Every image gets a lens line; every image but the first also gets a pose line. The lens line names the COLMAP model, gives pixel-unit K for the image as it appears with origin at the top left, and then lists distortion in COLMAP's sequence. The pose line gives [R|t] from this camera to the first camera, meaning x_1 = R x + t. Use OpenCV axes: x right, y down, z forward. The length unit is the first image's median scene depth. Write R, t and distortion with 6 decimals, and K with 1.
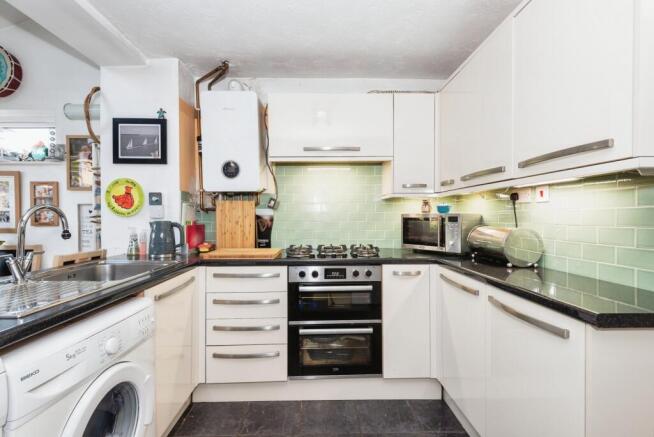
lens RADIAL K [[290.5, 0, 326.9], [0, 290.5, 218.9], [0, 0, 1]] dist [0.011965, -0.006215]
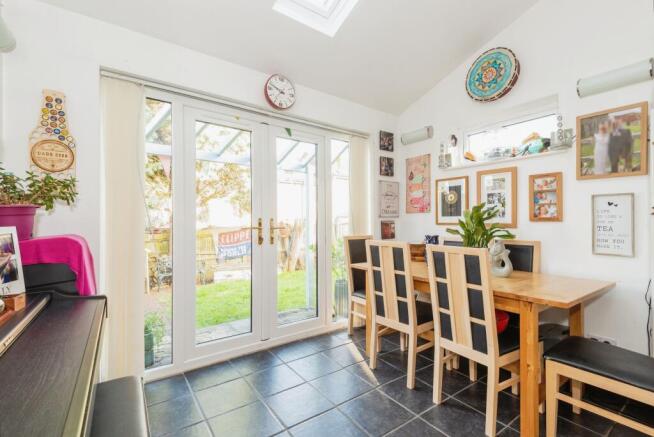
lens RADIAL K [[290.5, 0, 324.6], [0, 290.5, 223.7], [0, 0, 1]] dist [0.011965, -0.006215]
pose [[0.557421, 0.005427, -0.830213, -0.679455], [-0.007016, 0.999974, 0.001827, 0.041648], [0.830201, 0.004807, 0.557444, -0.121519]]
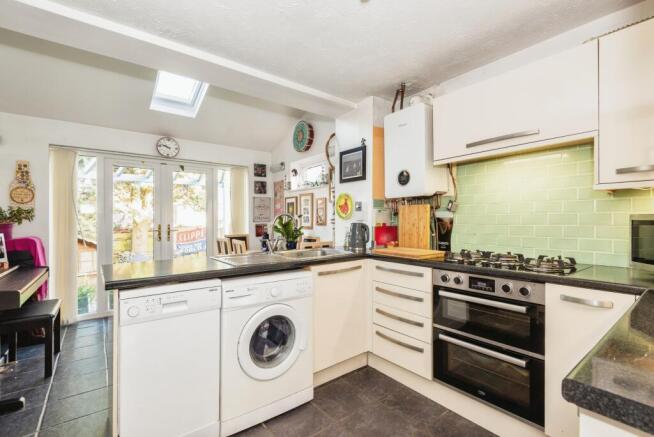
lens RADIAL K [[290.5, 0, 324.0], [0, 290.5, 218.3], [0, 0, 1]] dist [0.011965, -0.006215]
pose [[0.589738, -0.005767, -0.807574, 0.393092], [0.000836, 0.999978, -0.006530, -0.005065], [0.807594, 0.003175, 0.589731, 0.078128]]
